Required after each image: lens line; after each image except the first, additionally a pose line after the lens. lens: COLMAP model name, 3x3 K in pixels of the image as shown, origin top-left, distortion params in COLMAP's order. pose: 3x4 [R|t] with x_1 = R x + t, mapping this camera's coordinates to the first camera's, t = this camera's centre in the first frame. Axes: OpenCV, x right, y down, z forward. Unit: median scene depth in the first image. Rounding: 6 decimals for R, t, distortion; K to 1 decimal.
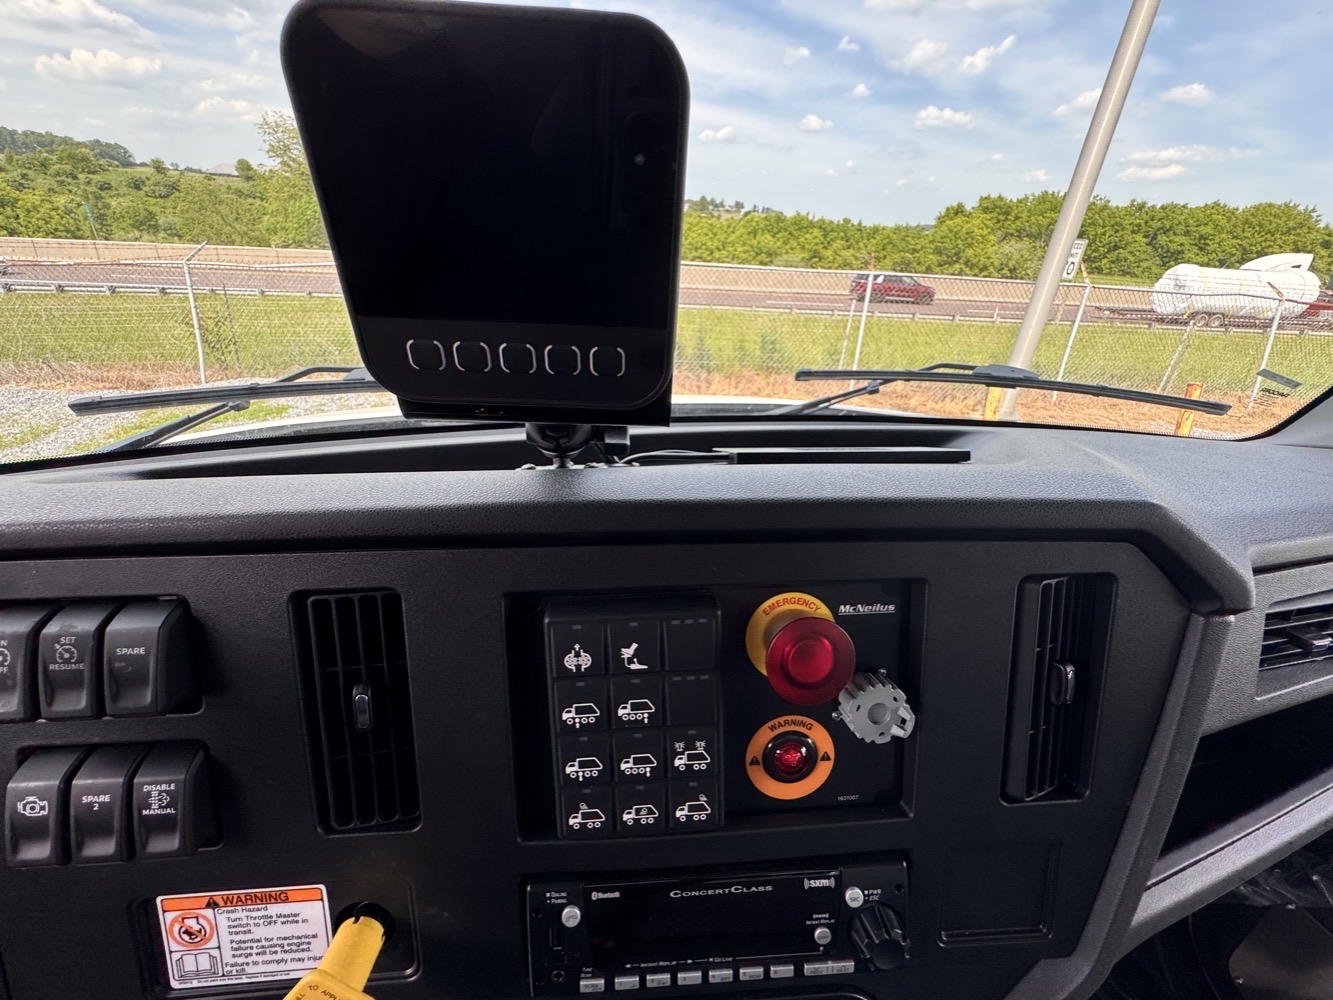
lens RADIAL K [[537.3, 0, 666.5], [0, 537.3, 500.0], [0, 0, 1]] dist [-0.001924, 0.000523]
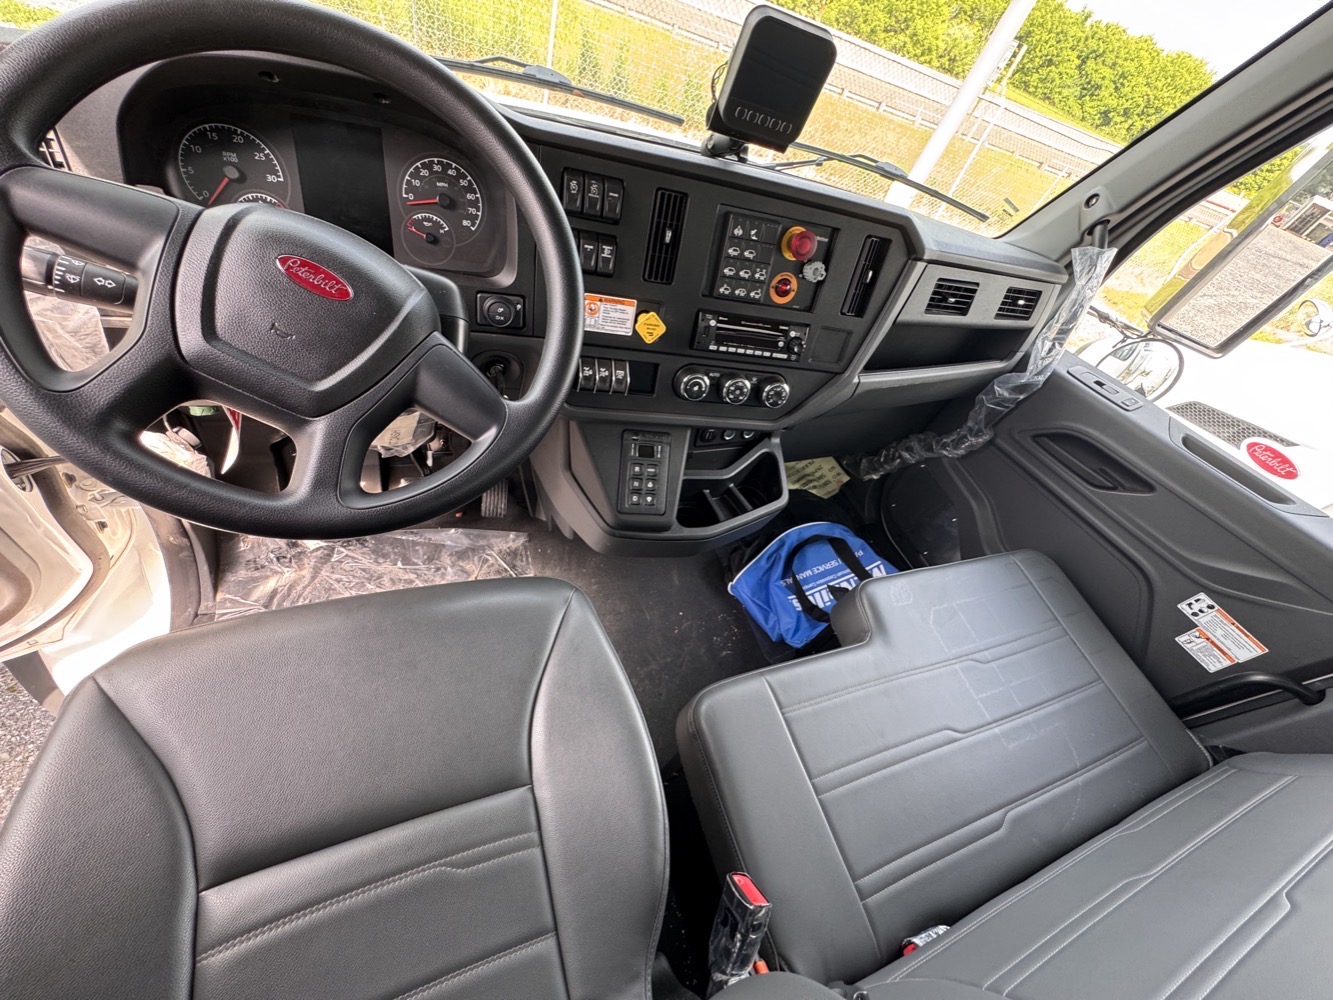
lens RADIAL K [[537.3, 0, 666.5], [0, 537.3, 500.0], [0, 0, 1]] dist [-0.001924, 0.000523]
pose [[0.962855, 0.073757, 0.259750, -1.162271], [-0.169213, 0.914467, 0.367583, 0.593278], [-0.210421, -0.397882, 0.892980, -2.157136]]
